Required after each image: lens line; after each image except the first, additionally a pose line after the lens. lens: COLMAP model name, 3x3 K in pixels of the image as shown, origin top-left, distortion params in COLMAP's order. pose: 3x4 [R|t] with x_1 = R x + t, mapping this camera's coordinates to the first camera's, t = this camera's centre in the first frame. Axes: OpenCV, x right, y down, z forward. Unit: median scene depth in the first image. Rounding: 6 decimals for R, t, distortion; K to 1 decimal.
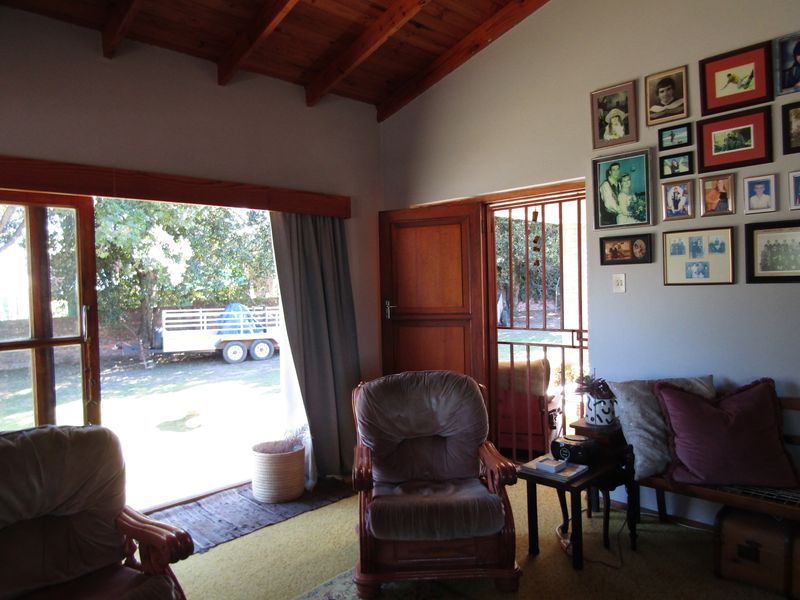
lens RADIAL K [[574.3, 0, 400.0], [0, 574.3, 300.0], [0, 0, 1]] dist [-0.010806, 0.003292]
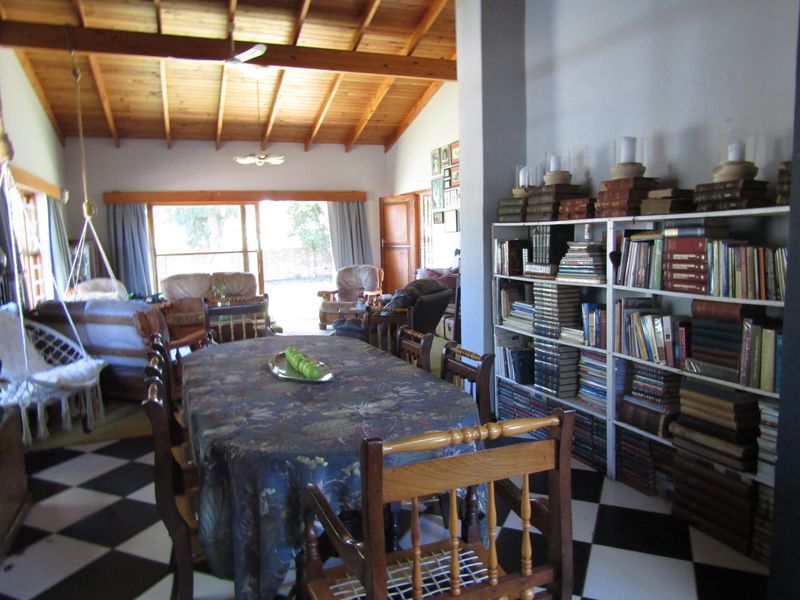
lens RADIAL K [[574.3, 0, 400.0], [0, 574.3, 300.0], [0, 0, 1]] dist [-0.010806, 0.003292]
pose [[0.918964, 0.047067, -0.391522, 0.946456], [-0.004966, 0.994154, 0.107857, -0.002321], [0.394309, -0.097172, 0.913826, -1.046526]]
